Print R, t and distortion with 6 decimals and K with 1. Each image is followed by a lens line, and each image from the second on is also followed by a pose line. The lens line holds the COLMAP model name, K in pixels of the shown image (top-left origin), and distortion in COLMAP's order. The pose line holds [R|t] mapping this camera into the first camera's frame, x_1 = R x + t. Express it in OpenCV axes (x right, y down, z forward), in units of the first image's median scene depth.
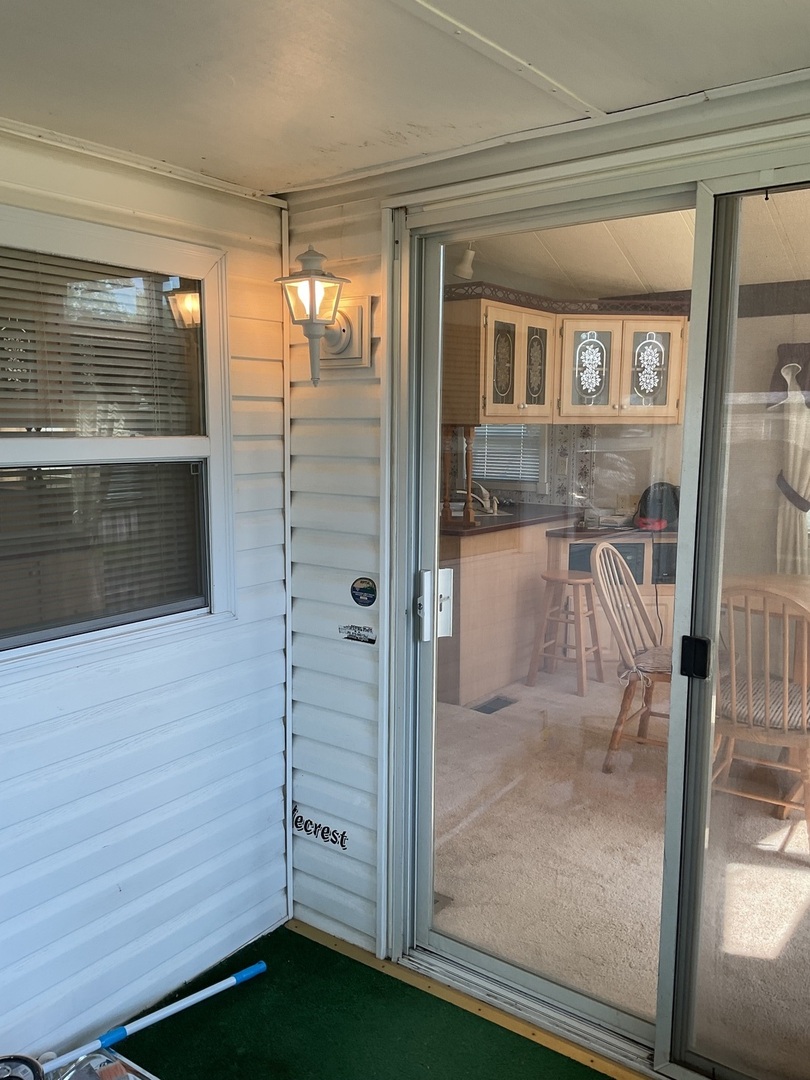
lens RADIAL K [[884.3, 0, 404.3], [0, 884.3, 534.5], [0, 0, 1]] dist [0.074301, -0.134551]
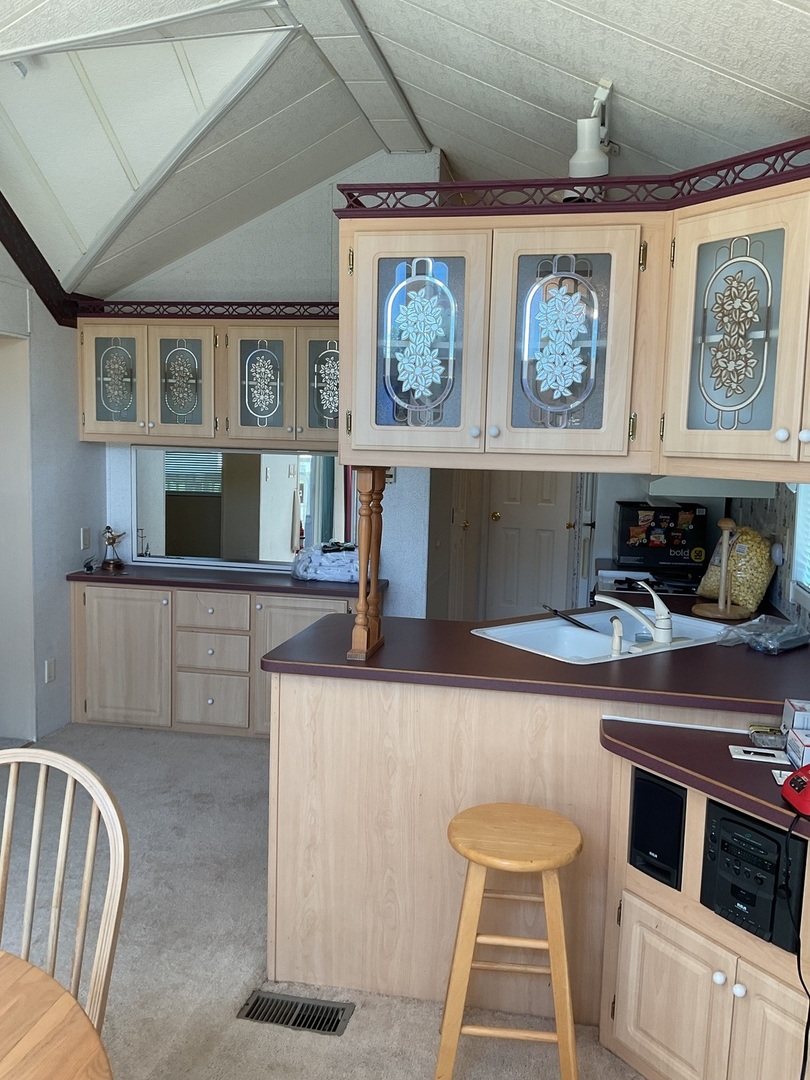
lens RADIAL K [[884.3, 0, 414.0], [0, 884.3, 539.4], [0, 0, 1]] dist [0.074301, -0.134551]
pose [[0.430707, 0.112603, -0.895440, 0.473001], [-0.134818, 0.989081, 0.059531, -0.100343], [0.892365, 0.095081, 0.441184, 0.675669]]
